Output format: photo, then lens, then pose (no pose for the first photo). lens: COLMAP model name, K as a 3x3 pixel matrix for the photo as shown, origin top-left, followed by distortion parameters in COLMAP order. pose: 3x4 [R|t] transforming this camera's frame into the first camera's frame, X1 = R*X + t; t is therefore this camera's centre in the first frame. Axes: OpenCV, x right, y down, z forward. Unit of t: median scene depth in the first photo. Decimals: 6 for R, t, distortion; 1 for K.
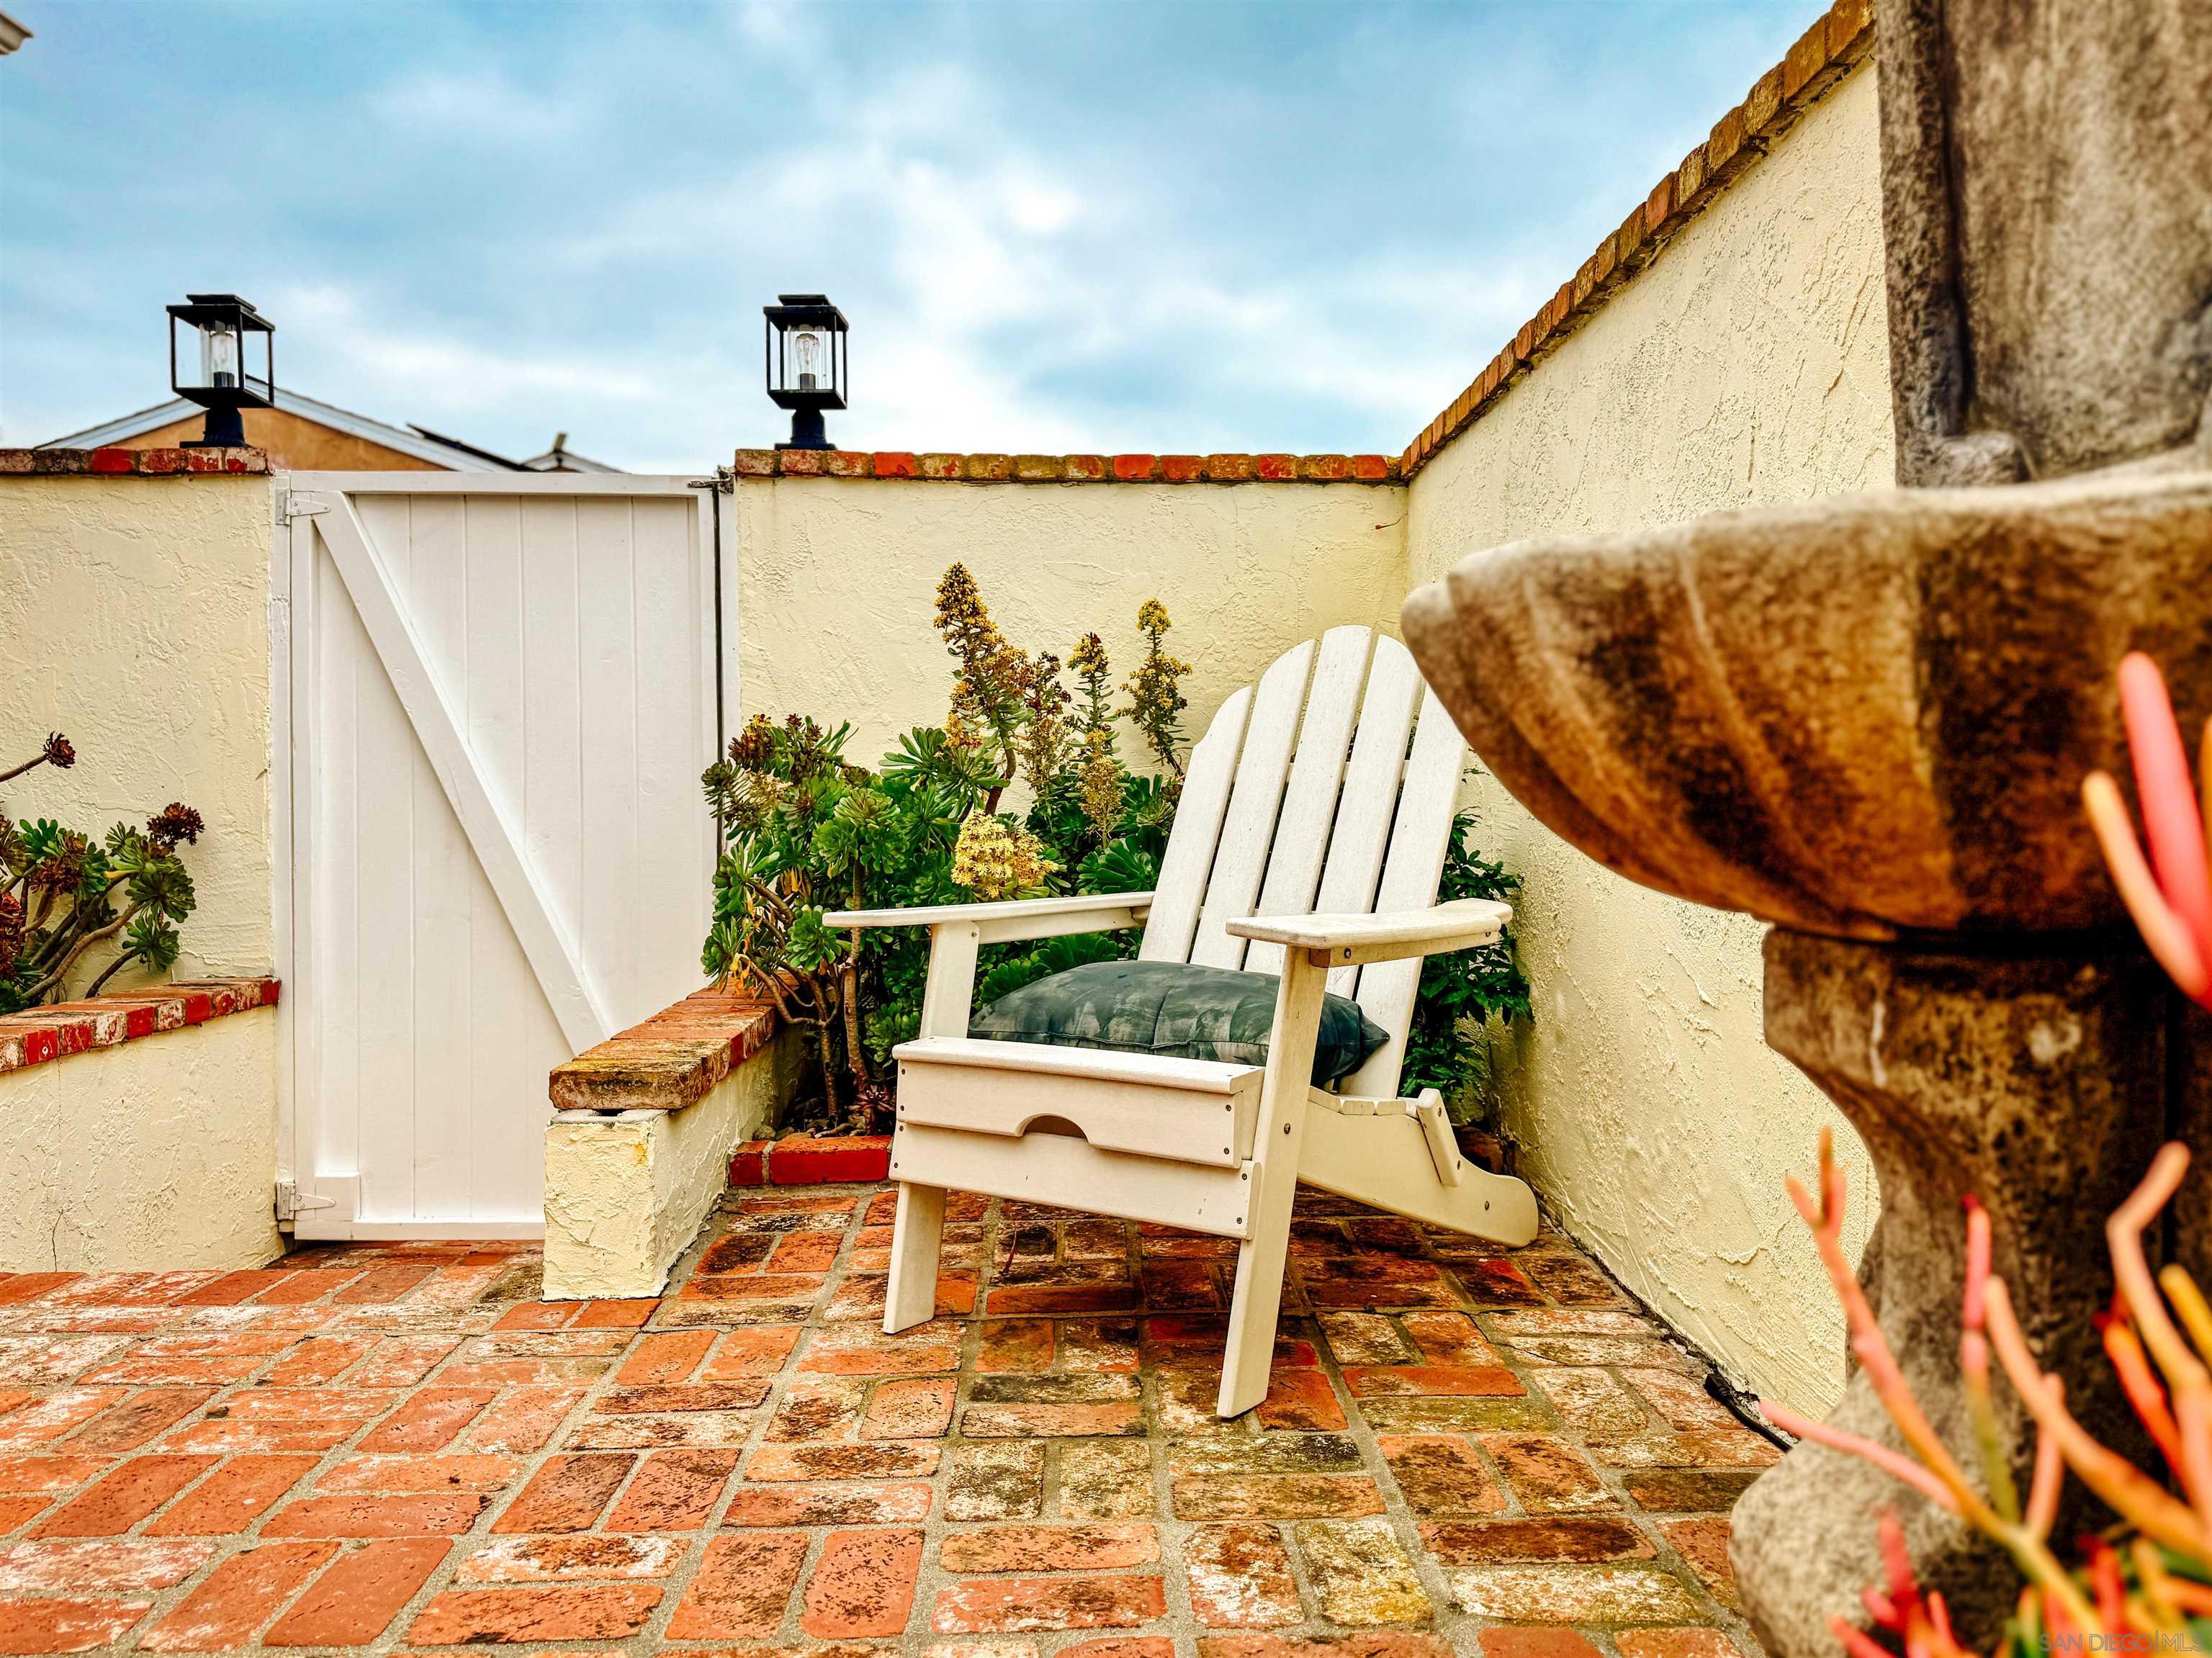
lens RADIAL K [[1541.3, 0, 1109.2], [0, 1541.3, 830.4], [0, 0, 1]] dist [0.070855, -0.106678]
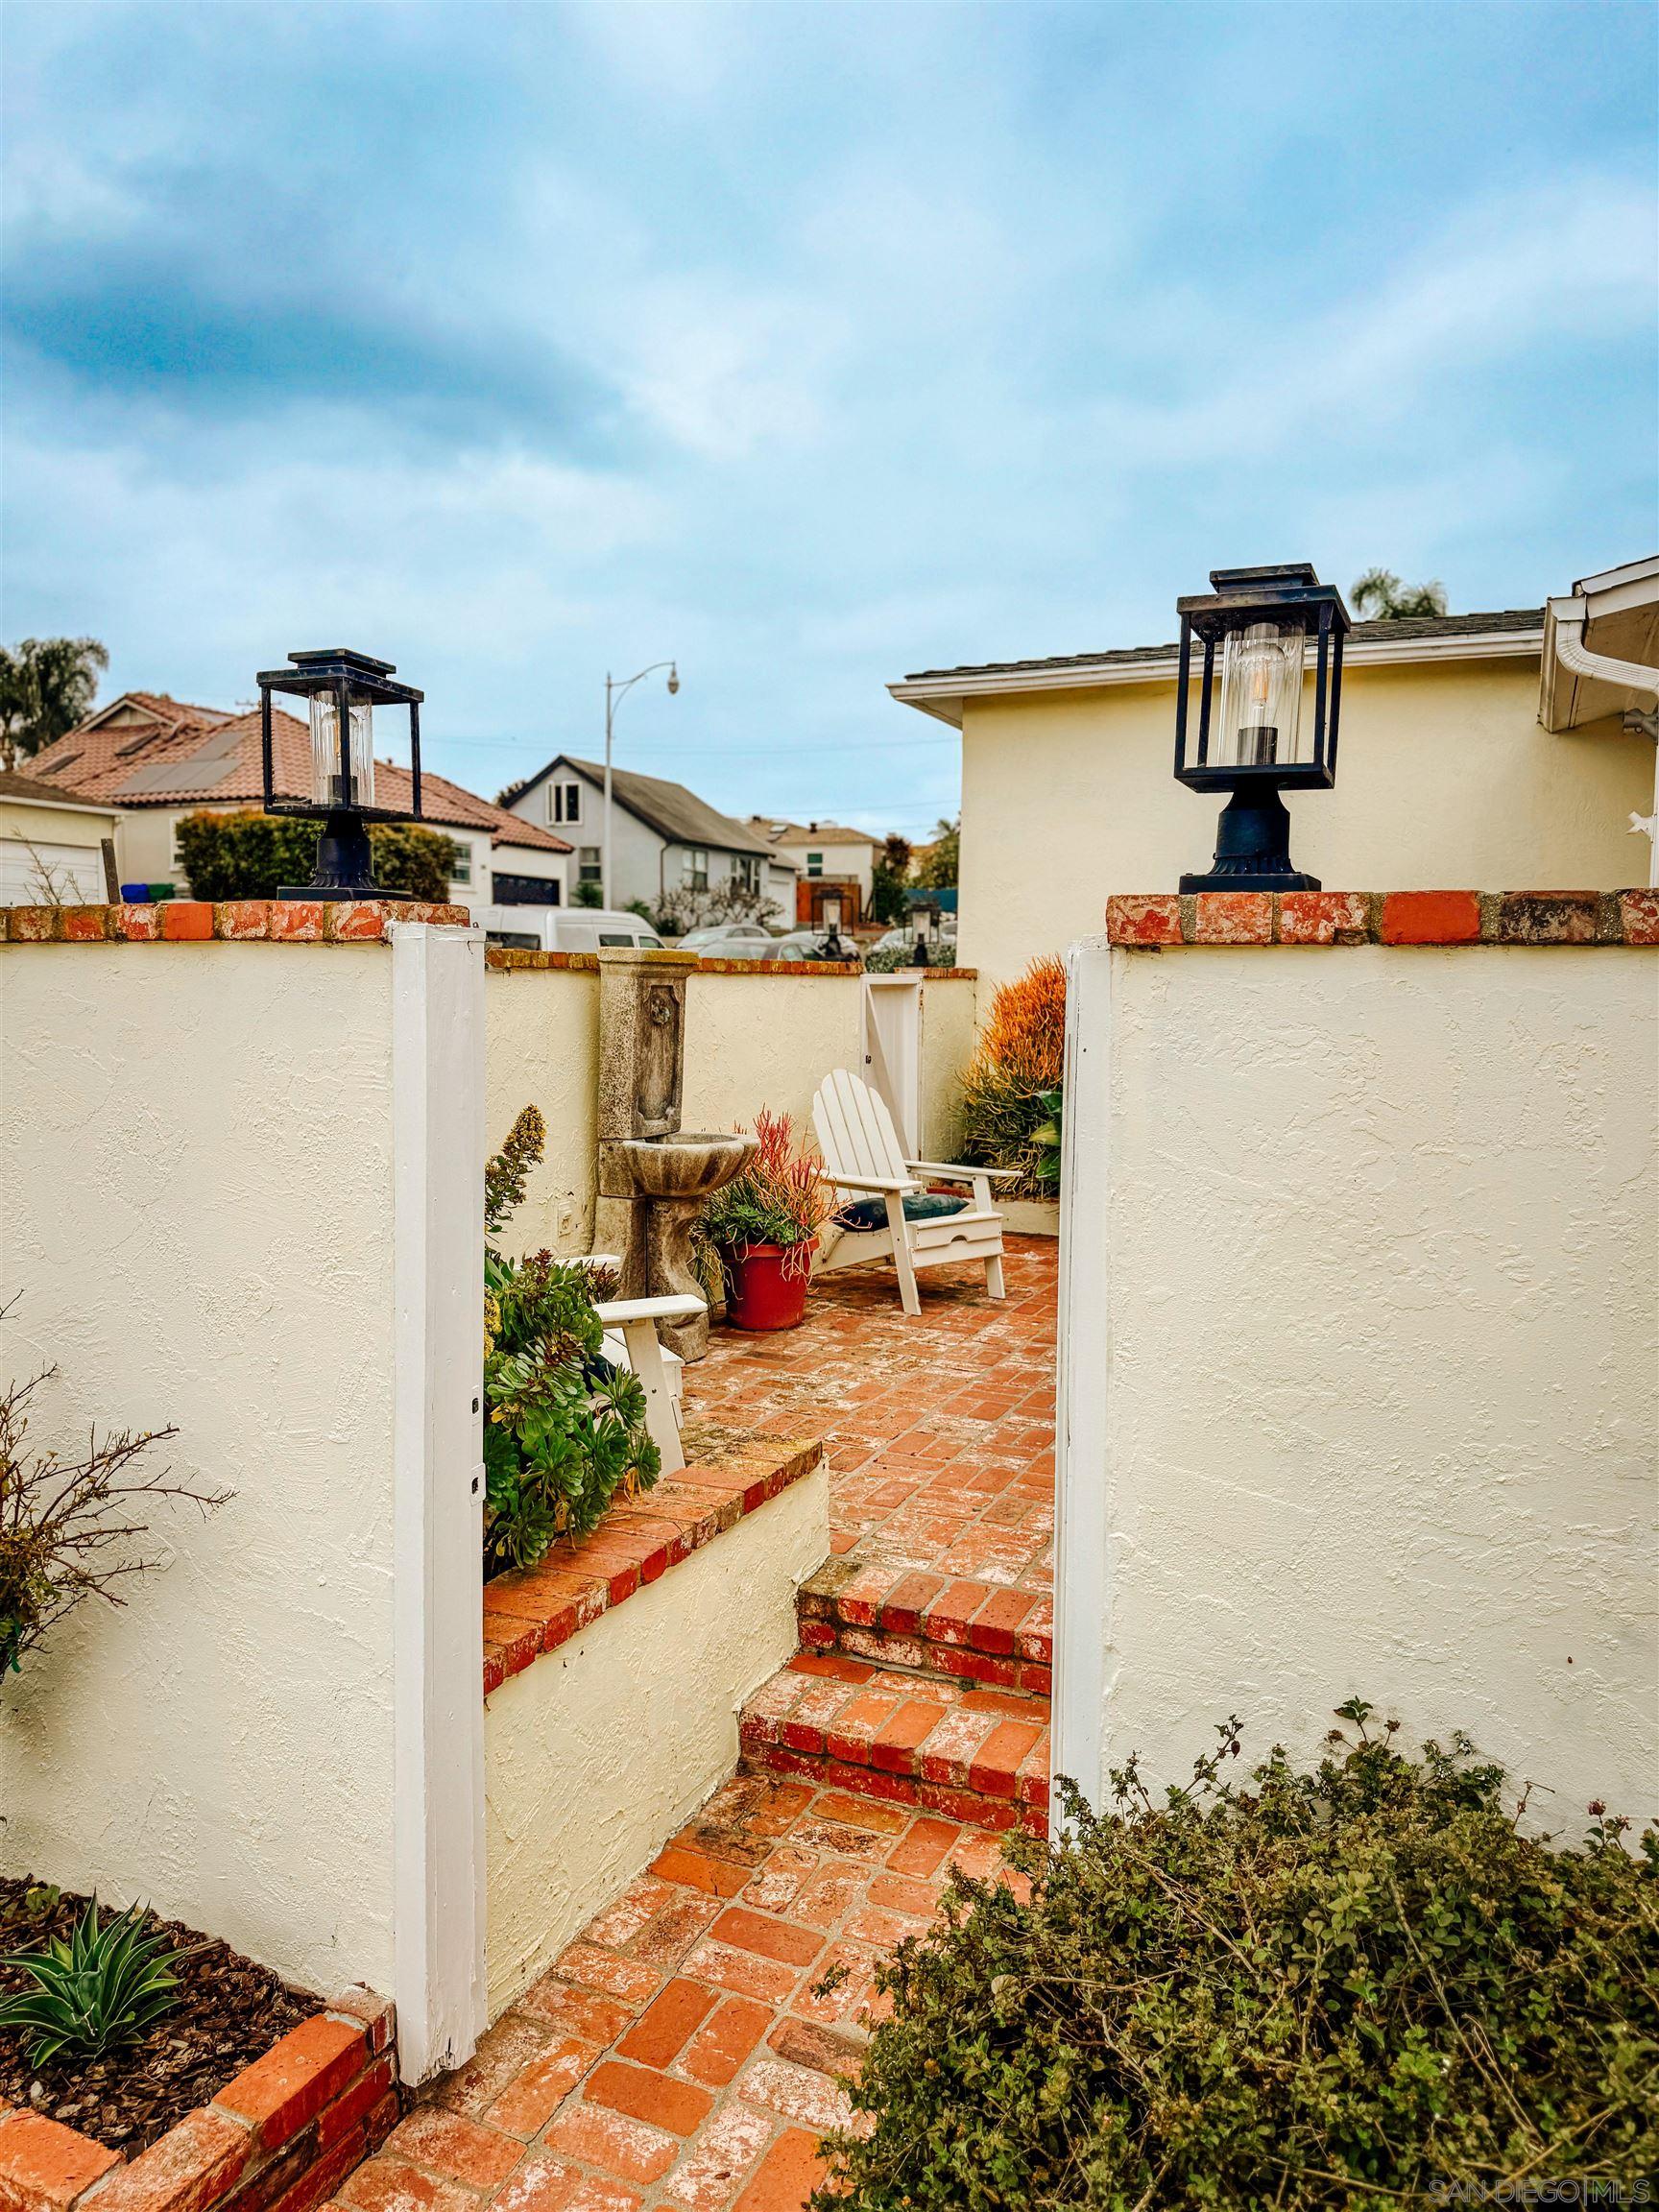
lens RADIAL K [[1541.5, 0, 822.9], [0, 1541.5, 1110.4], [0, 0, 1]] dist [0.070855, -0.106678]
pose [[-0.893748, -0.051981, 0.445548, -1.526253], [-0.006671, 0.994693, 0.102668, -0.503703], [-0.448520, 0.088787, -0.889352, 3.467852]]
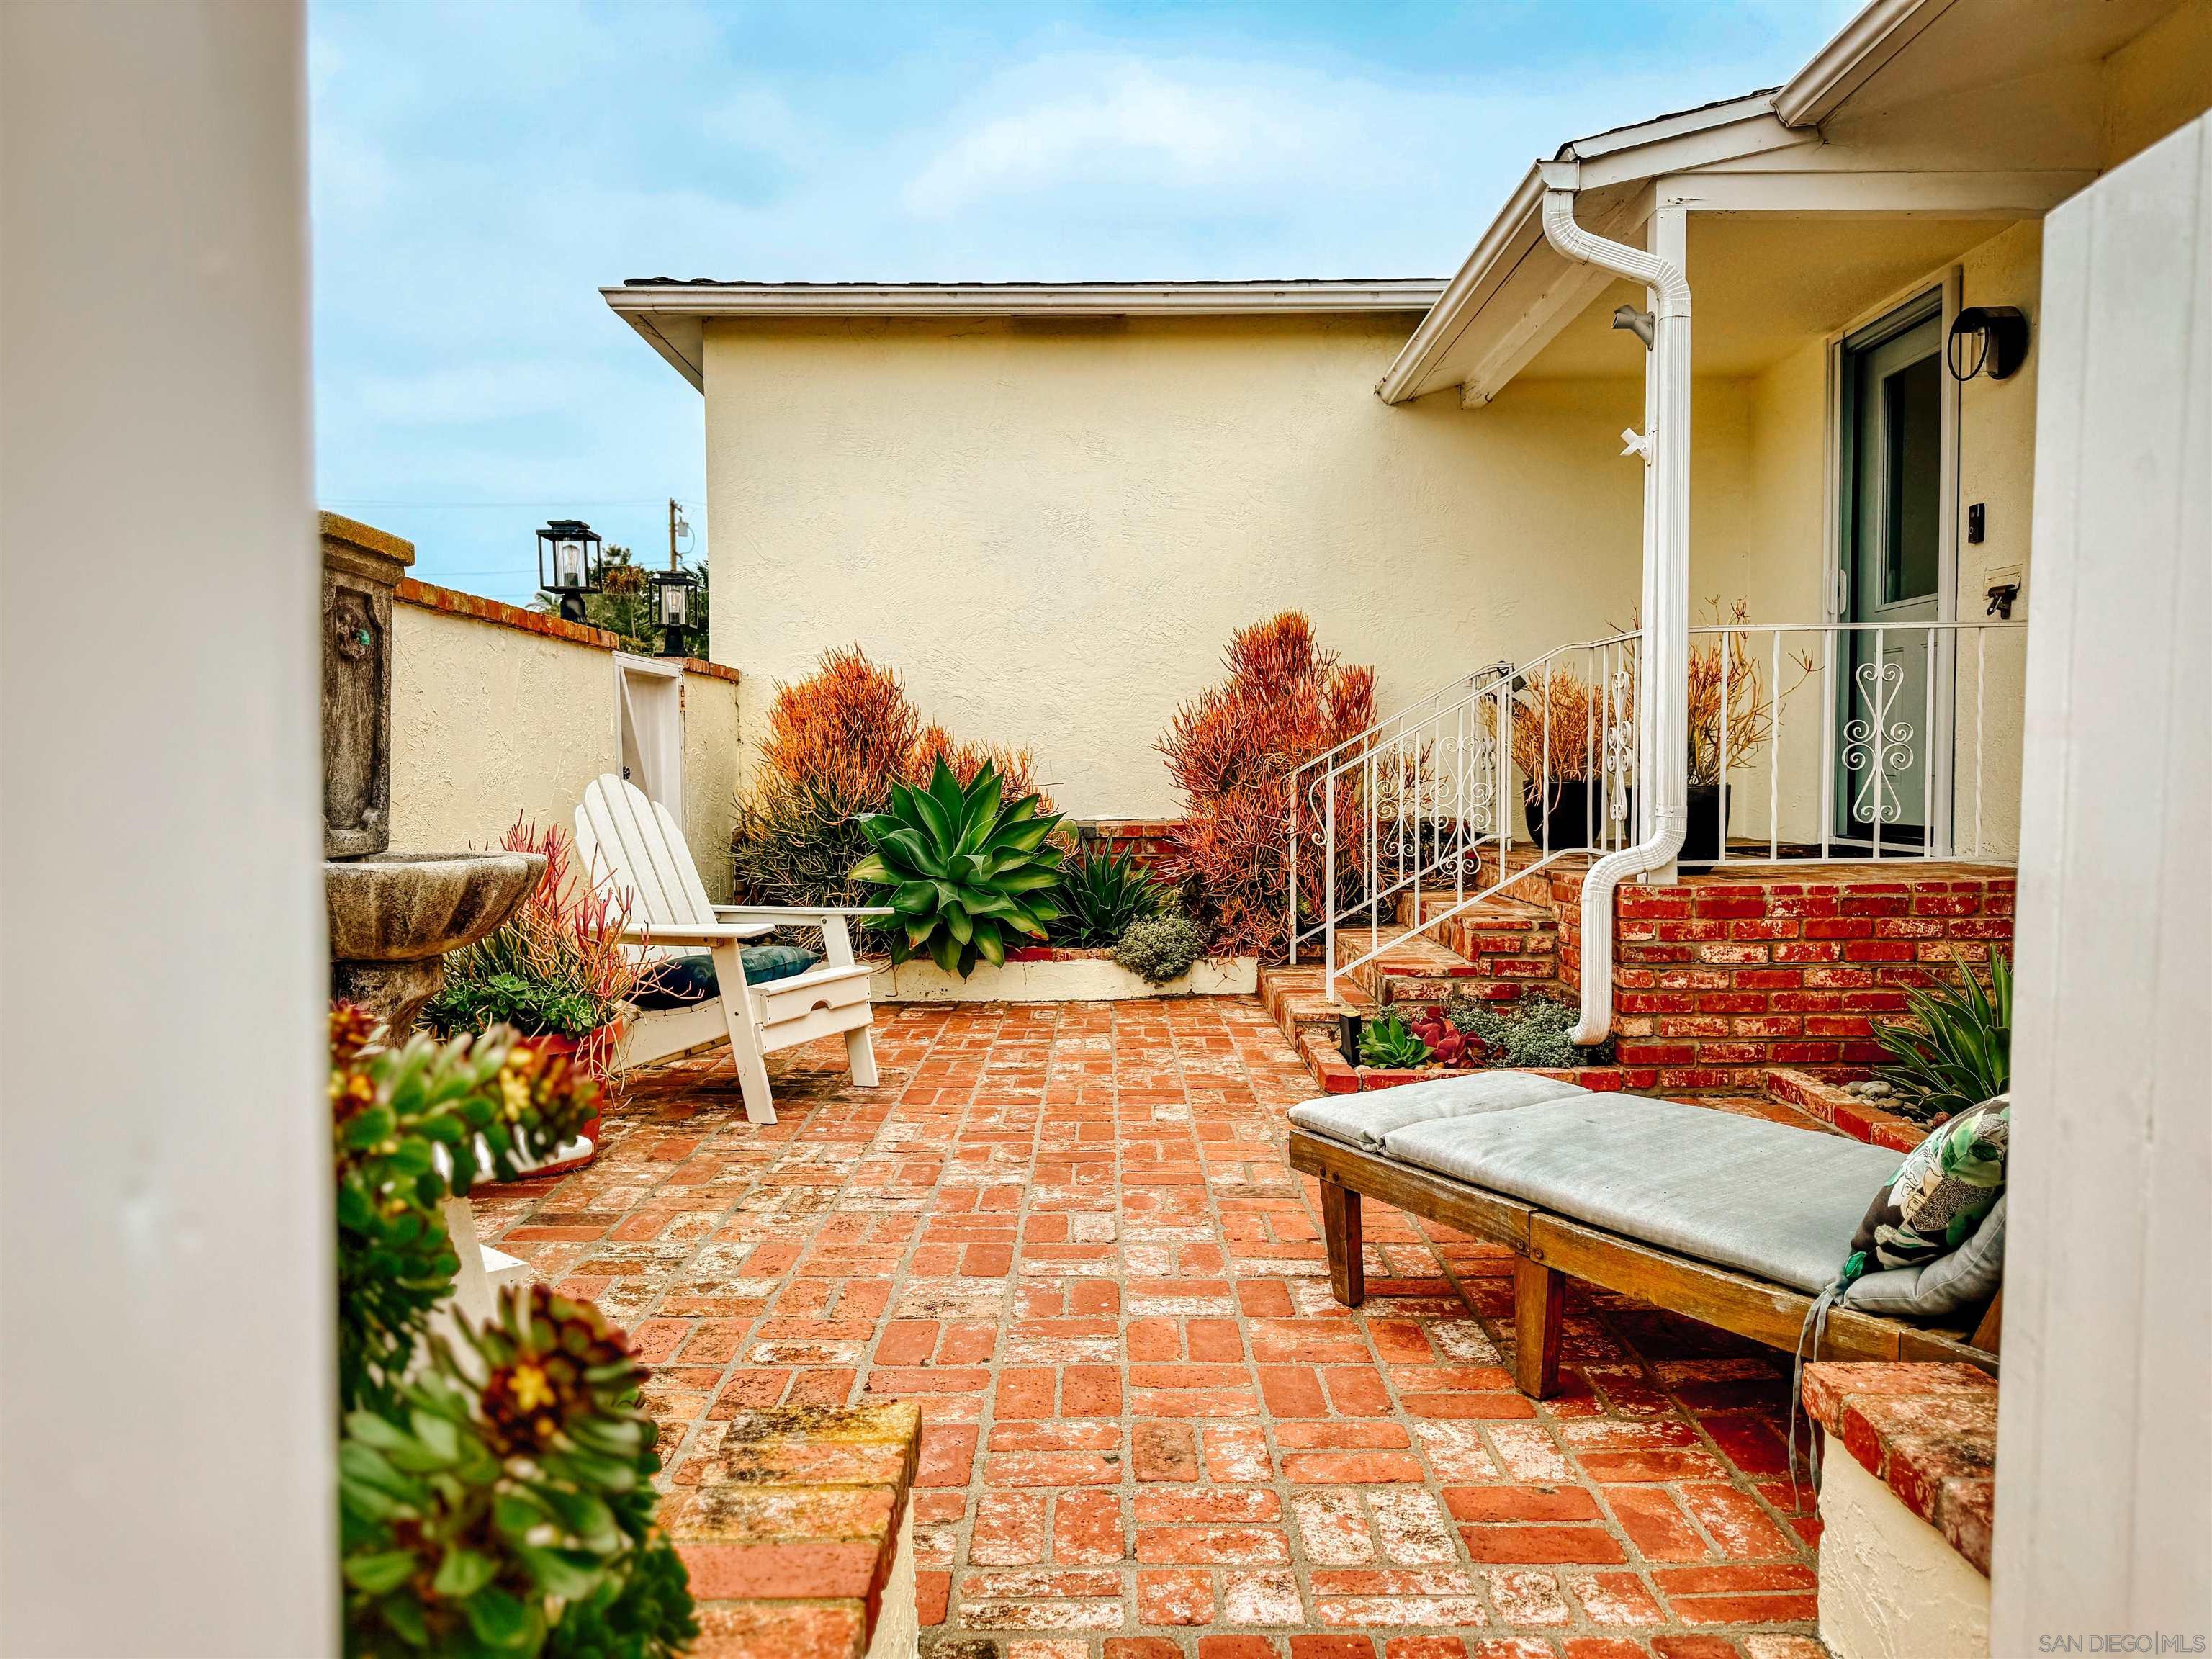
lens RADIAL K [[1541.5, 0, 1109.2], [0, 1541.5, 830.9], [0, 0, 1]] dist [0.070855, -0.106678]
pose [[-0.999389, -0.000501, 0.034935, -0.689656], [0.001470, 0.998409, 0.056371, -0.232514], [-0.034907, 0.056388, -0.997799, 2.506787]]
